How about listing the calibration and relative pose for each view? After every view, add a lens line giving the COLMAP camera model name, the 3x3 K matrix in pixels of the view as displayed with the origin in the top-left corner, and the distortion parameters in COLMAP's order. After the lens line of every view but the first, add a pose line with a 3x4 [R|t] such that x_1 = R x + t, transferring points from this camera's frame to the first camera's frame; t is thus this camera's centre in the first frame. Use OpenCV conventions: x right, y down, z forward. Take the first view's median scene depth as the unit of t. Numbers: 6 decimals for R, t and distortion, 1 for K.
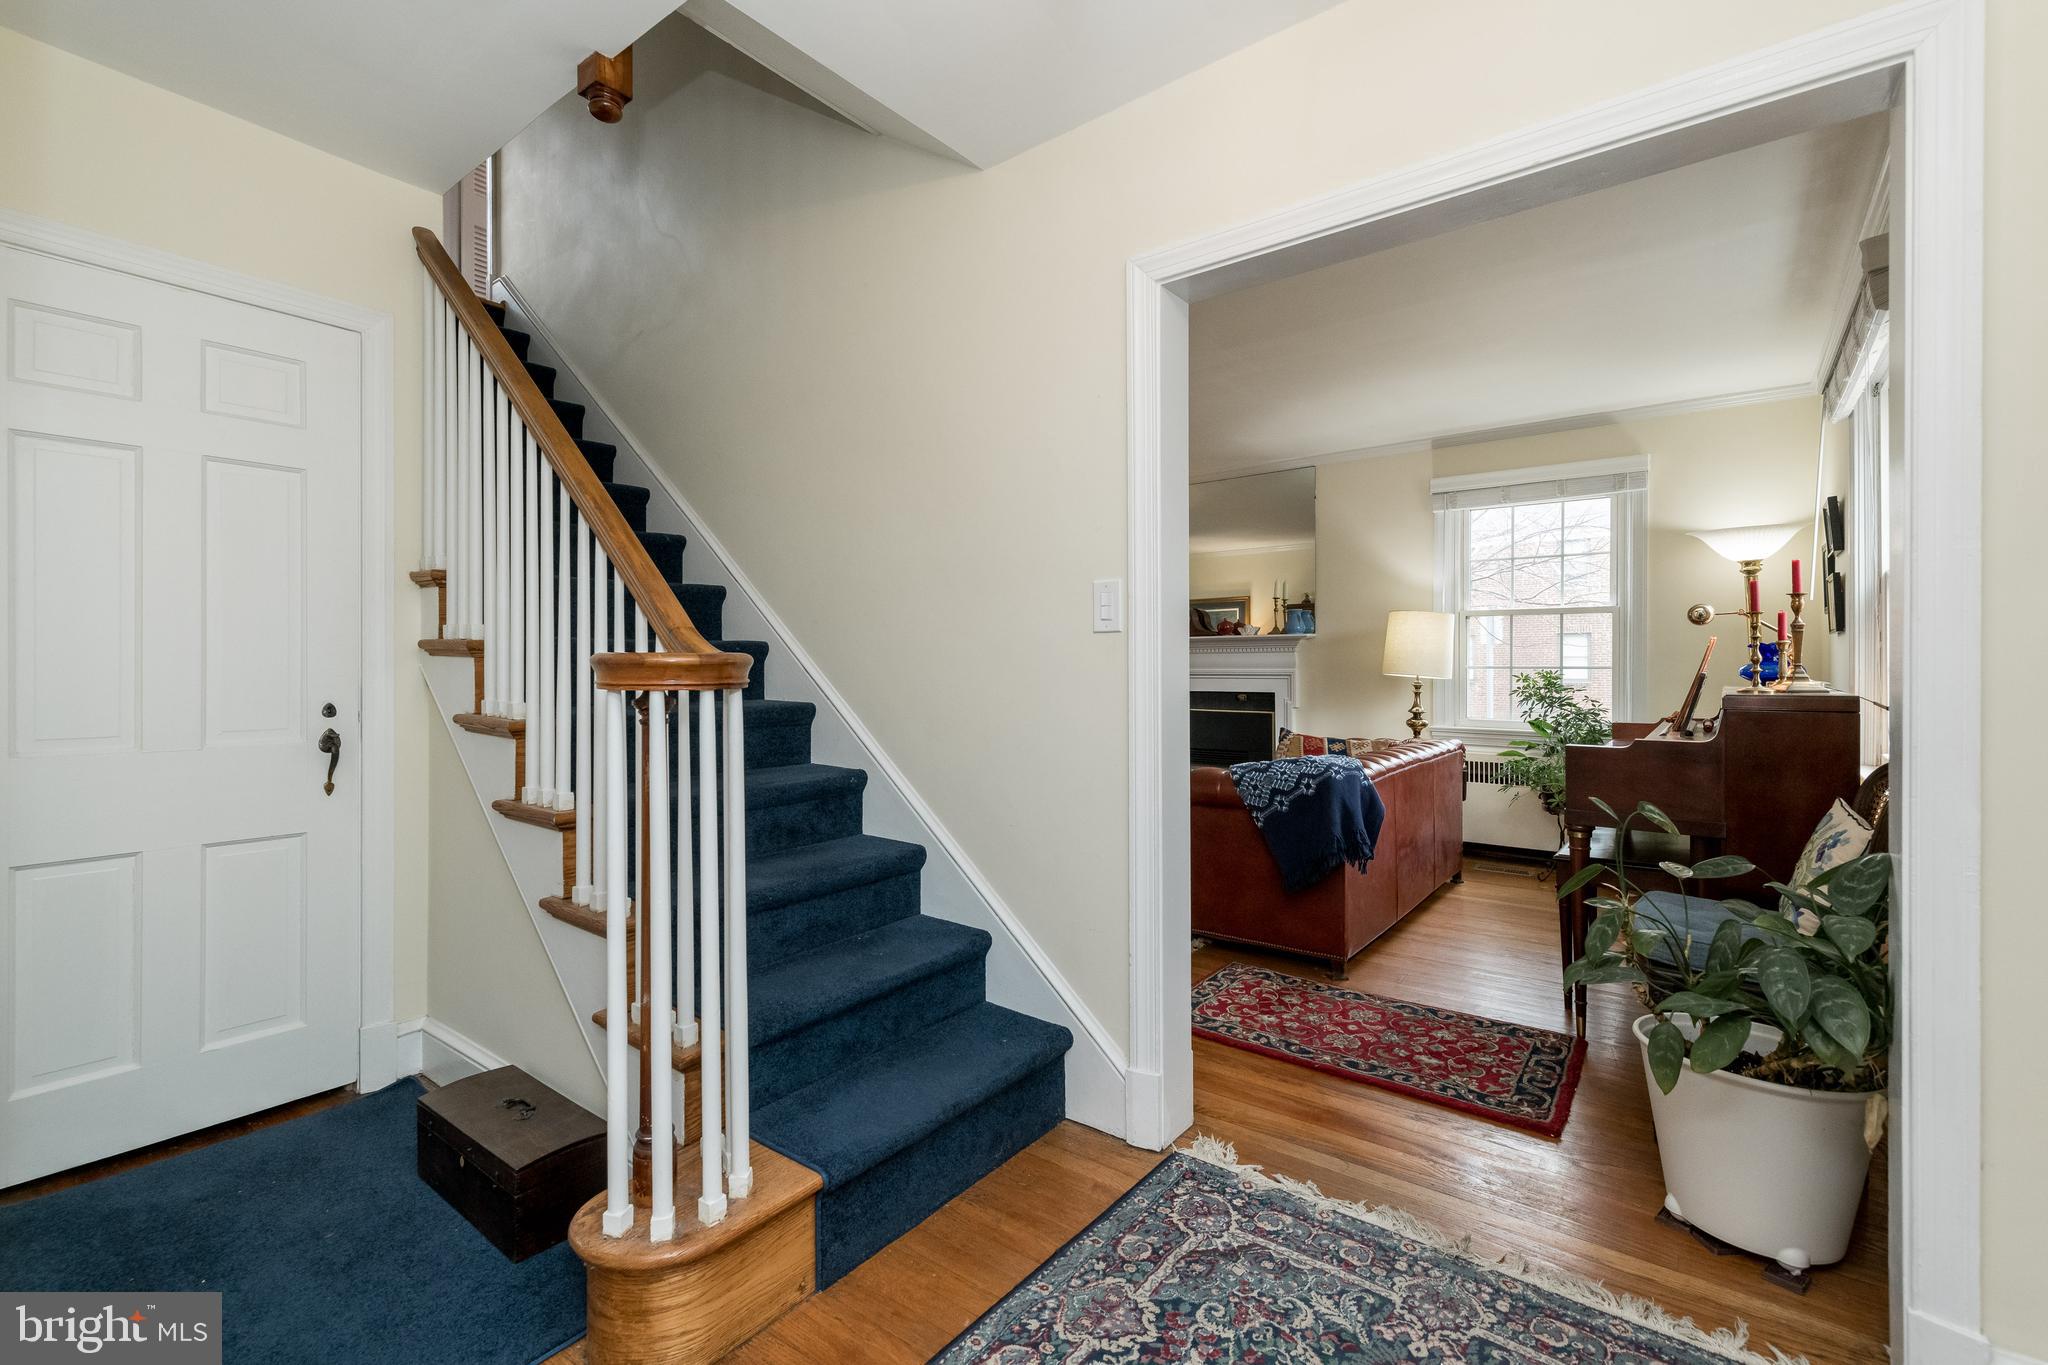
lens RADIAL K [[887.2, 0, 1026.2], [0, 887.2, 664.0], [0, 0, 1]] dist [0.012520, -0.000303]
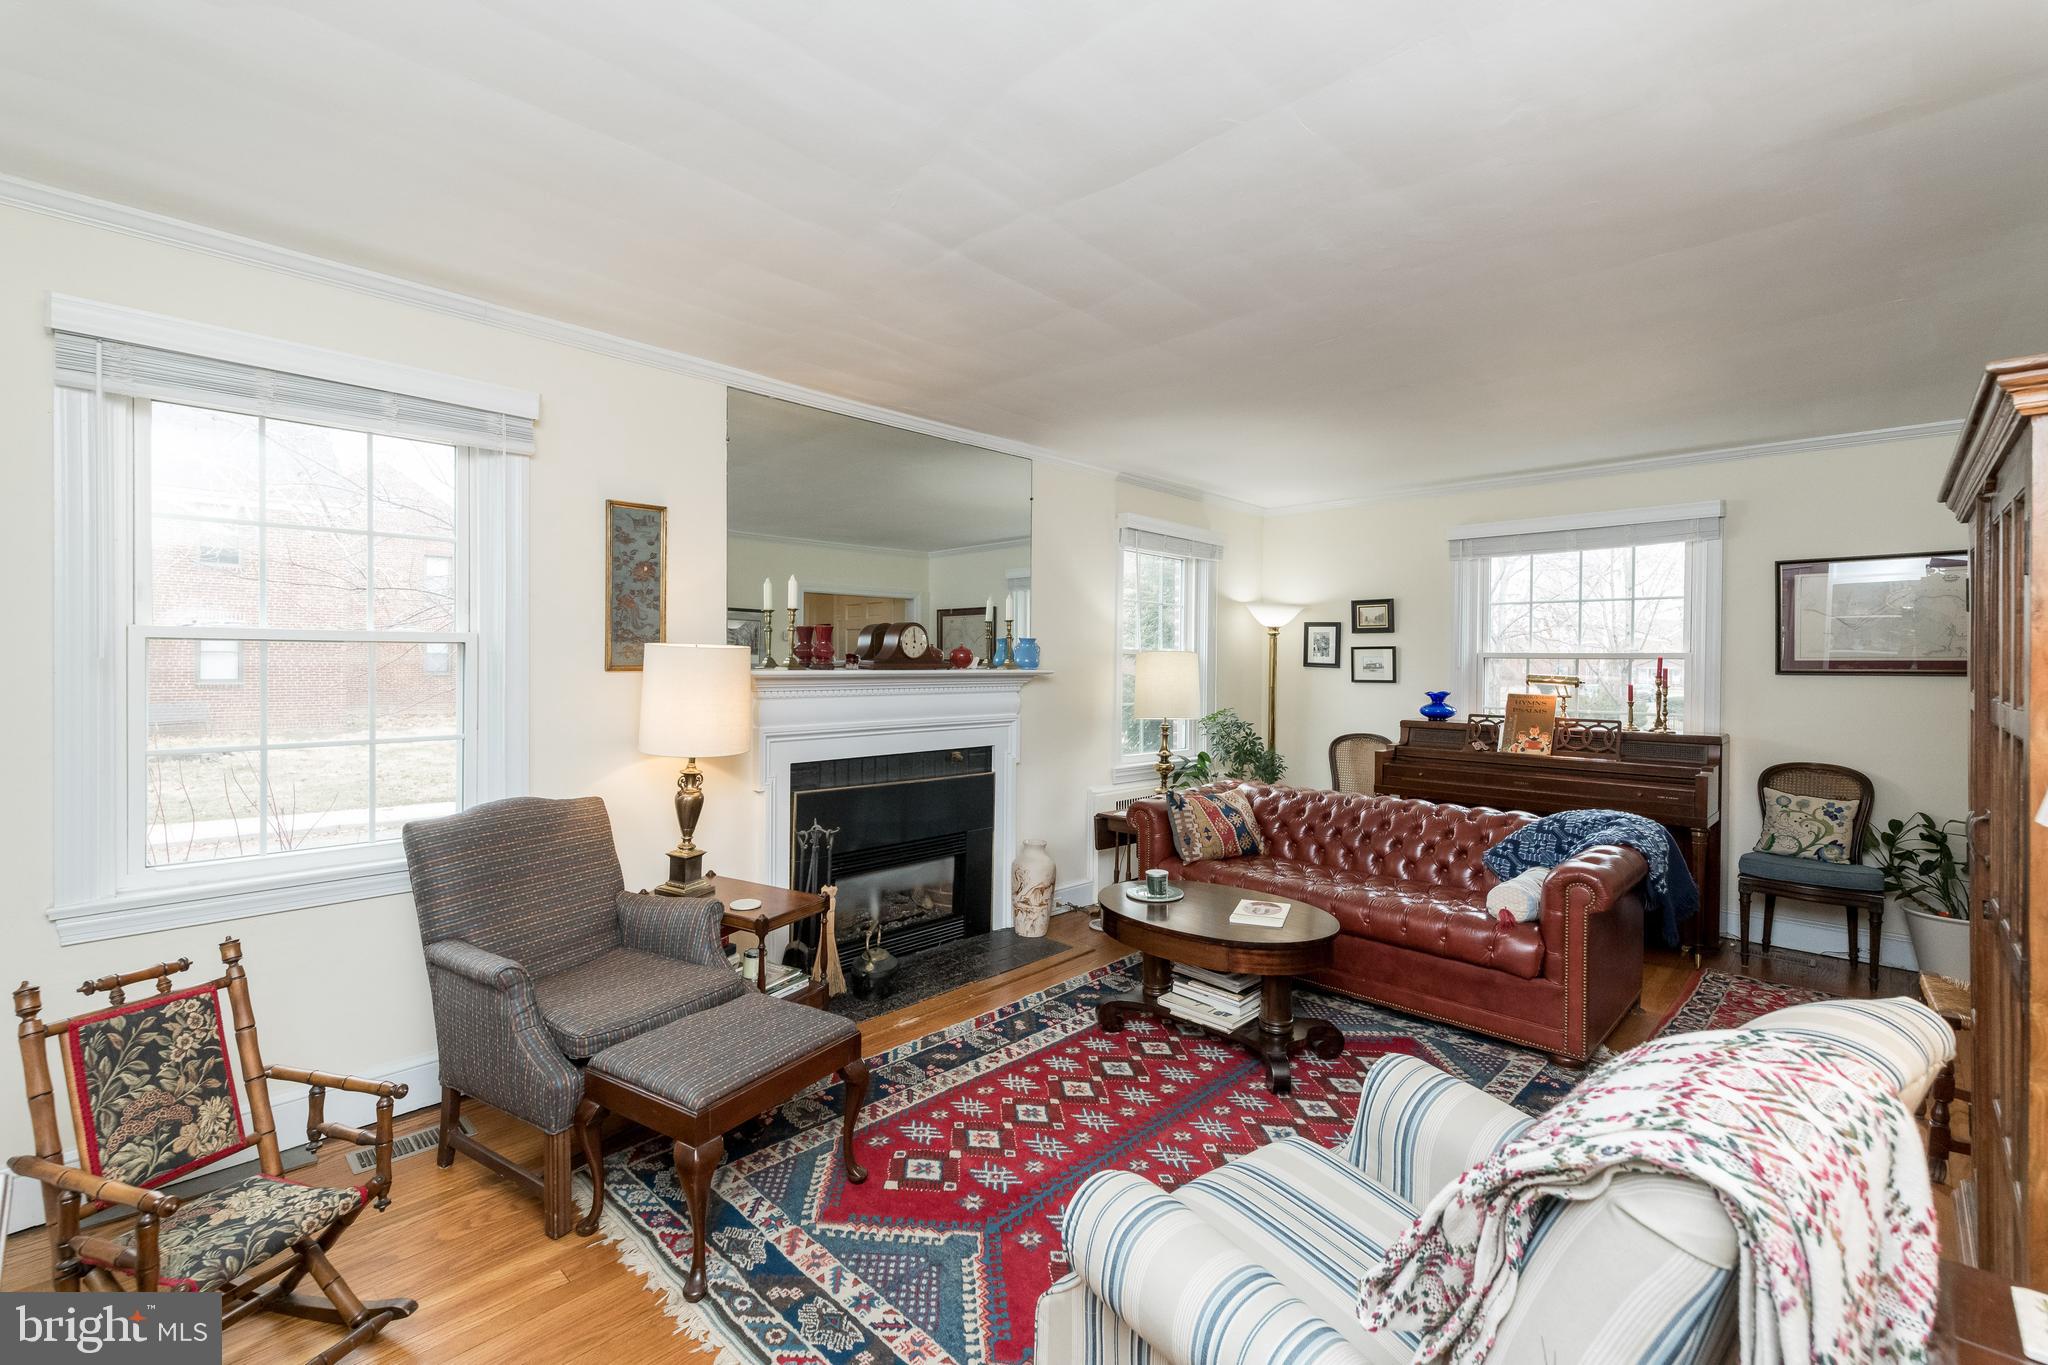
lens RADIAL K [[887.2, 0, 1026.2], [0, 887.2, 664.0], [0, 0, 1]] dist [0.012520, -0.000303]
pose [[0.111329, -0.001274, 0.993783, -0.563882], [-0.015060, 0.999882, 0.002969, -0.048250], [-0.993670, -0.015297, 0.111297, 1.086032]]
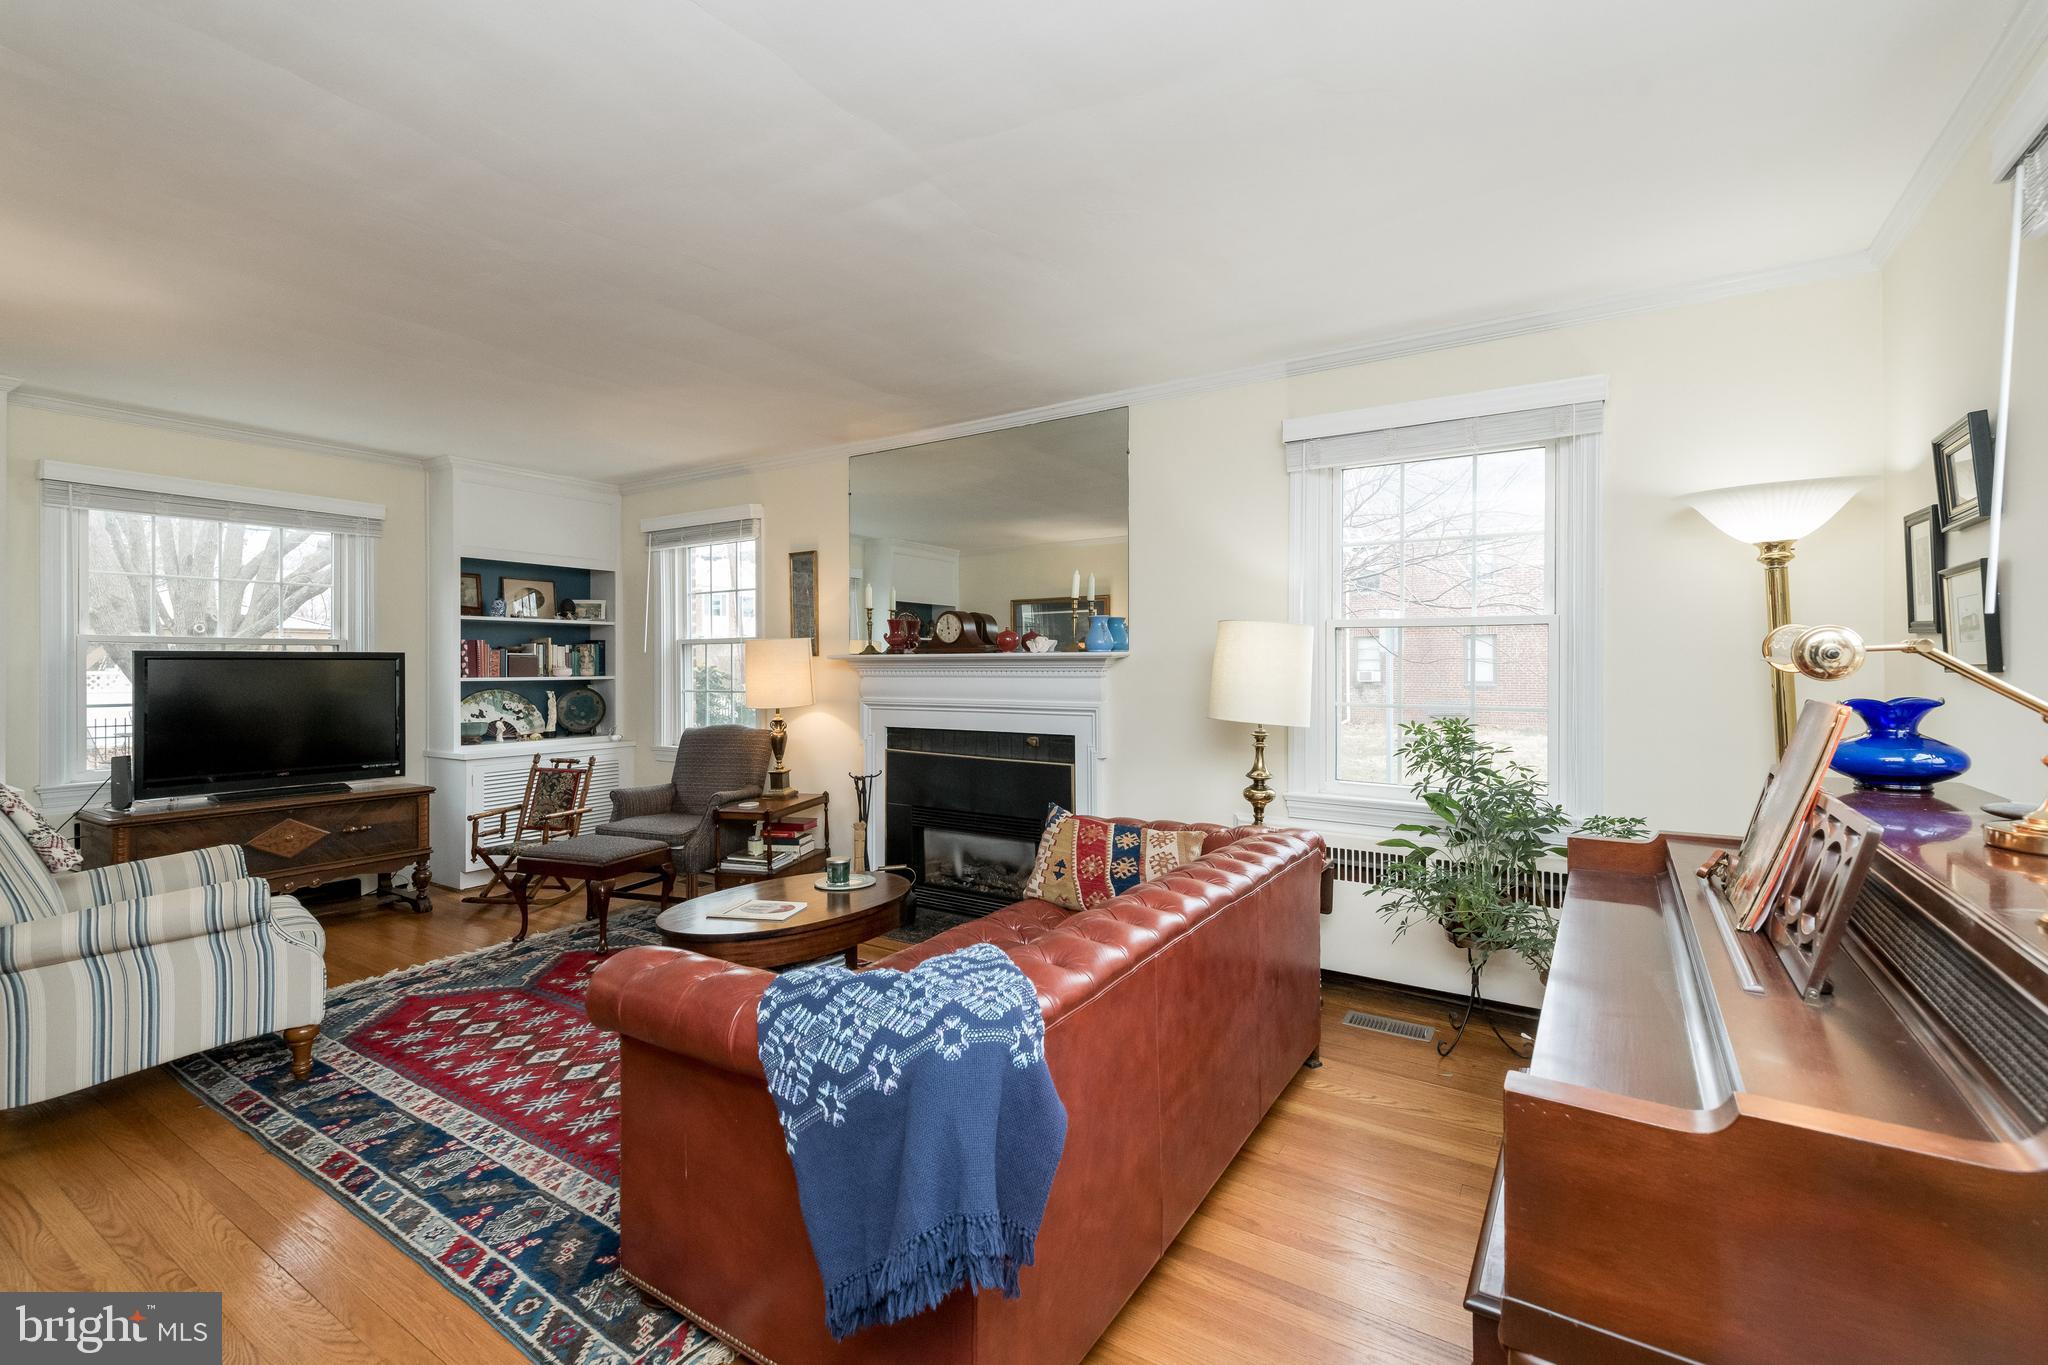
lens RADIAL K [[887.2, 0, 1026.2], [0, 887.2, 664.0], [0, 0, 1]] dist [0.012520, -0.000303]
pose [[0.996825, -0.000938, 0.079613, 0.229069], [0.000630, 0.999992, 0.003902, -0.032007], [-0.079616, -0.003840, 0.996818, 0.387665]]
